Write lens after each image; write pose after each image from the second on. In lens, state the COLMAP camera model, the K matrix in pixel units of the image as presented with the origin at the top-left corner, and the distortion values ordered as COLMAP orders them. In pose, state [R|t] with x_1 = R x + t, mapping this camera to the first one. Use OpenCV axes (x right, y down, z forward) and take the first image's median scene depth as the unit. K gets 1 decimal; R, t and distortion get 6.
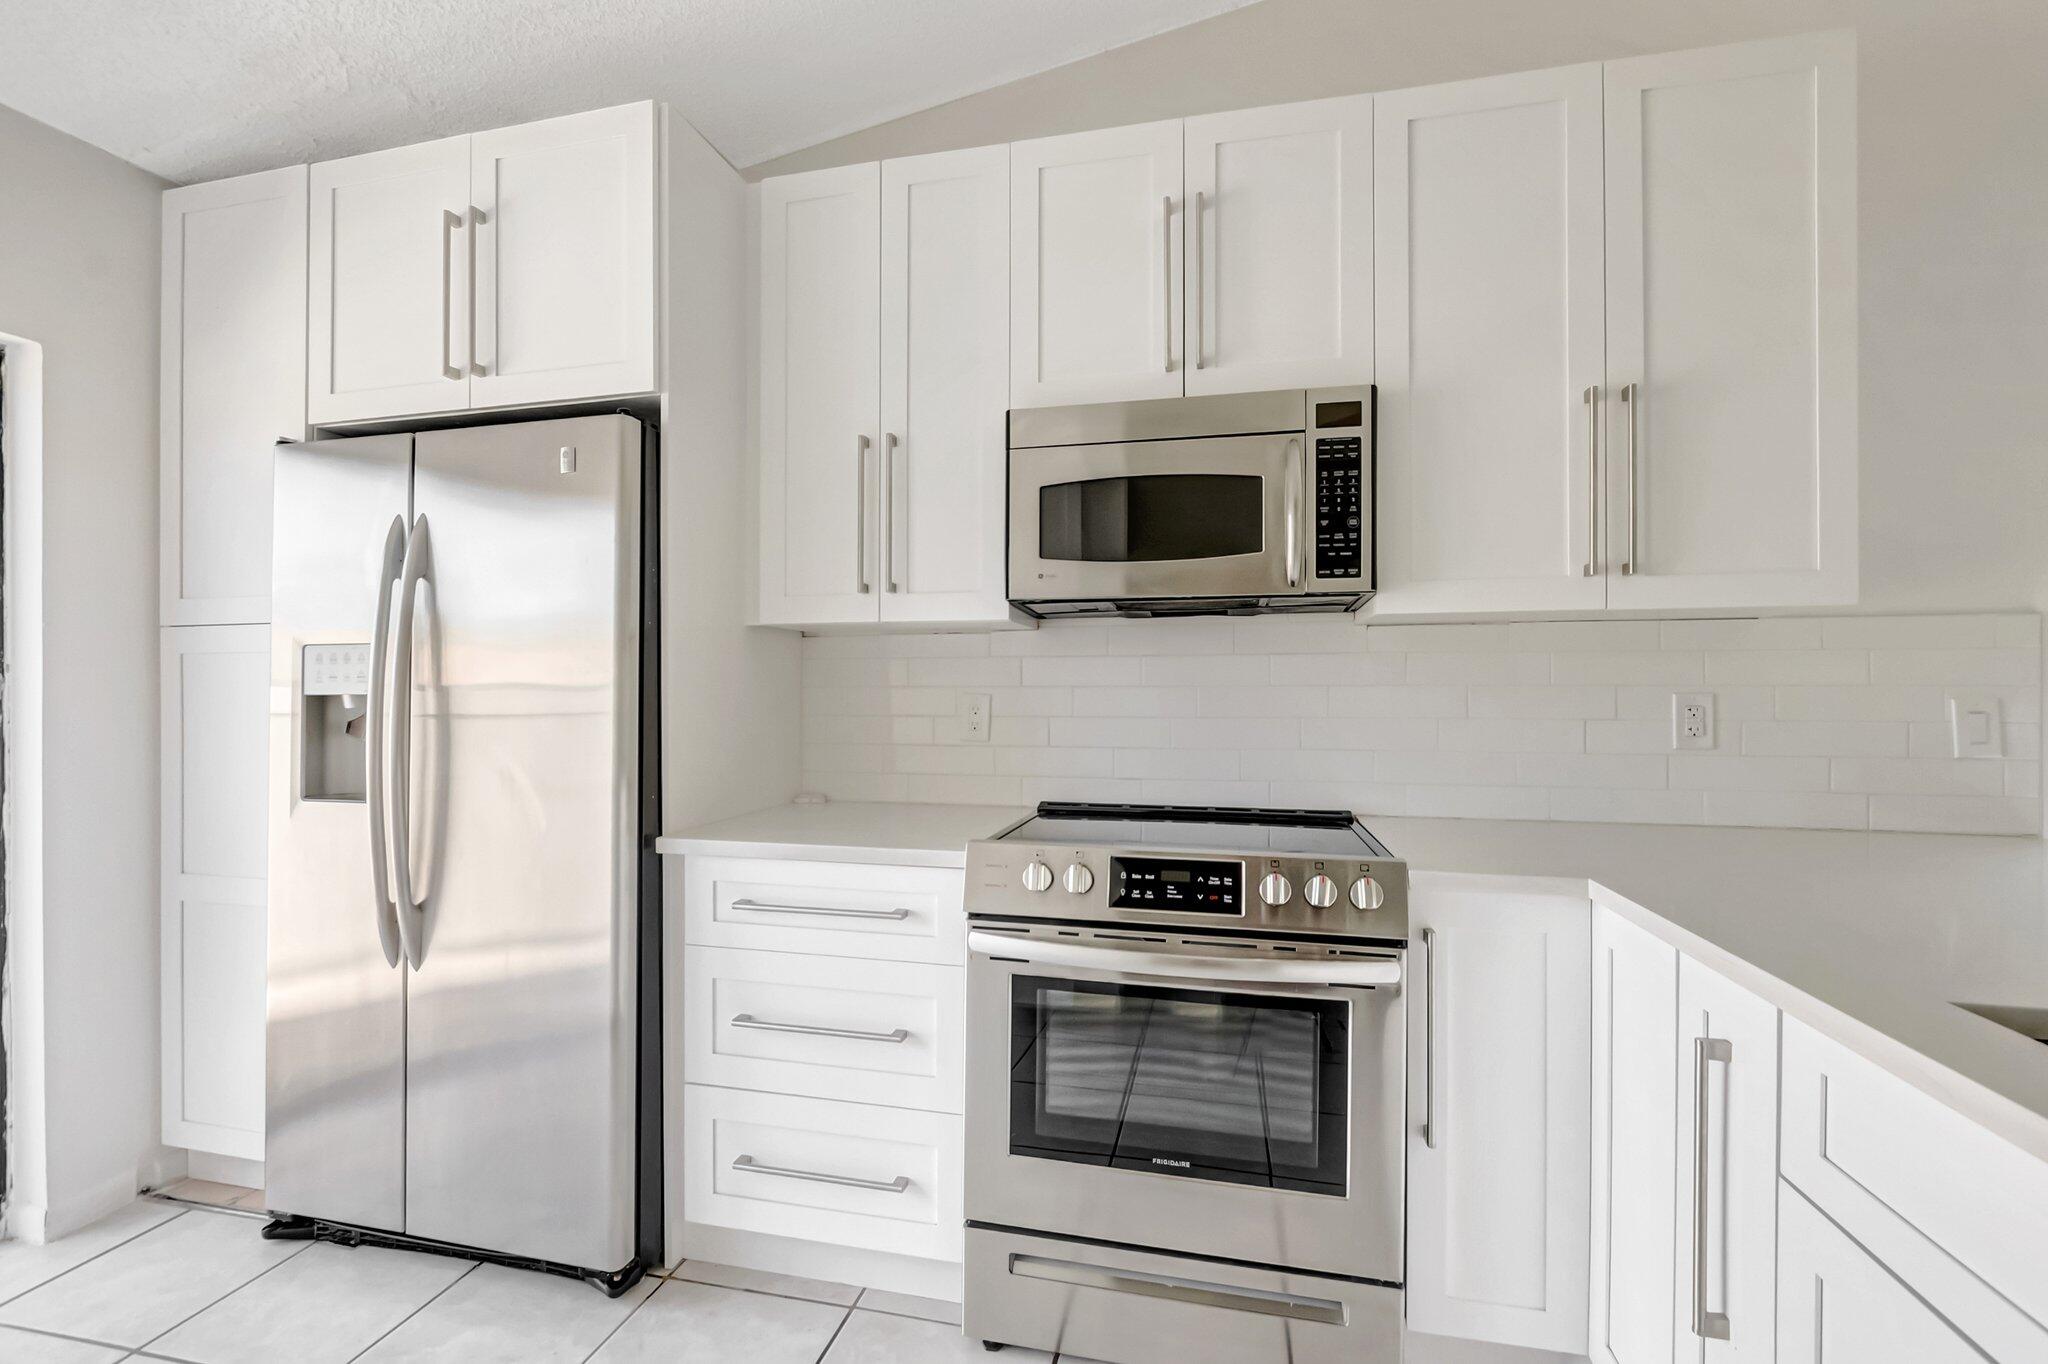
lens RADIAL K [[910.1, 0, 1016.4], [0, 910.1, 715.8], [0, 0, 1]] dist [-0.010290, 0.000962]
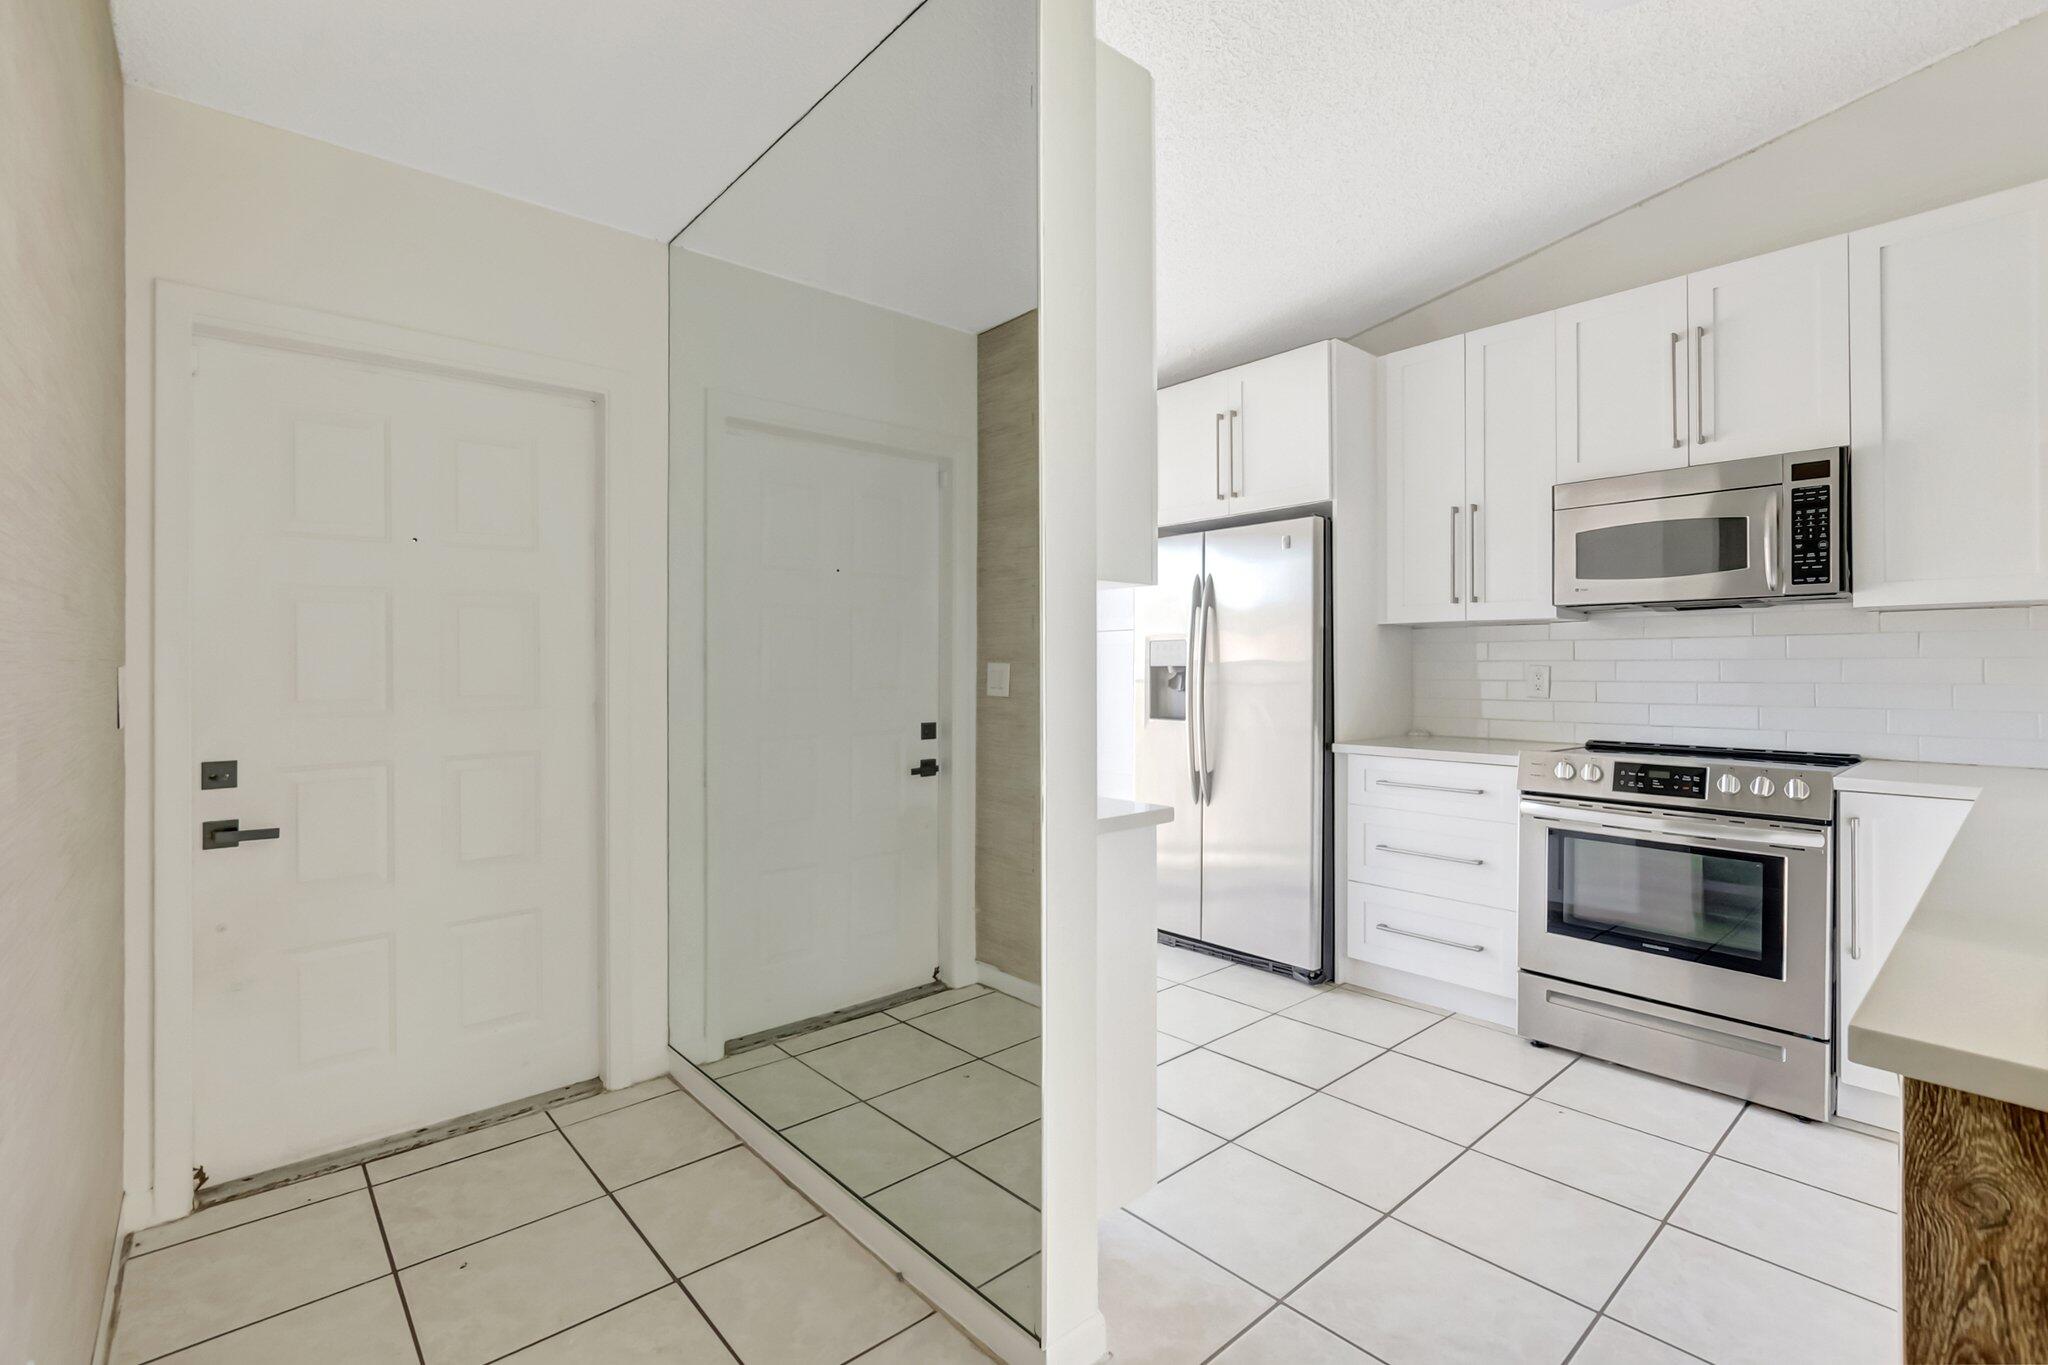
lens RADIAL K [[910.1, 0, 1032.4], [0, 910.1, 657.2], [0, 0, 1]] dist [-0.010290, 0.000962]
pose [[0.823684, -0.007324, -0.567001, 0.146381], [-0.013114, 0.999403, -0.031961, 0.026136], [0.566897, 0.033762, 0.823097, -0.860862]]
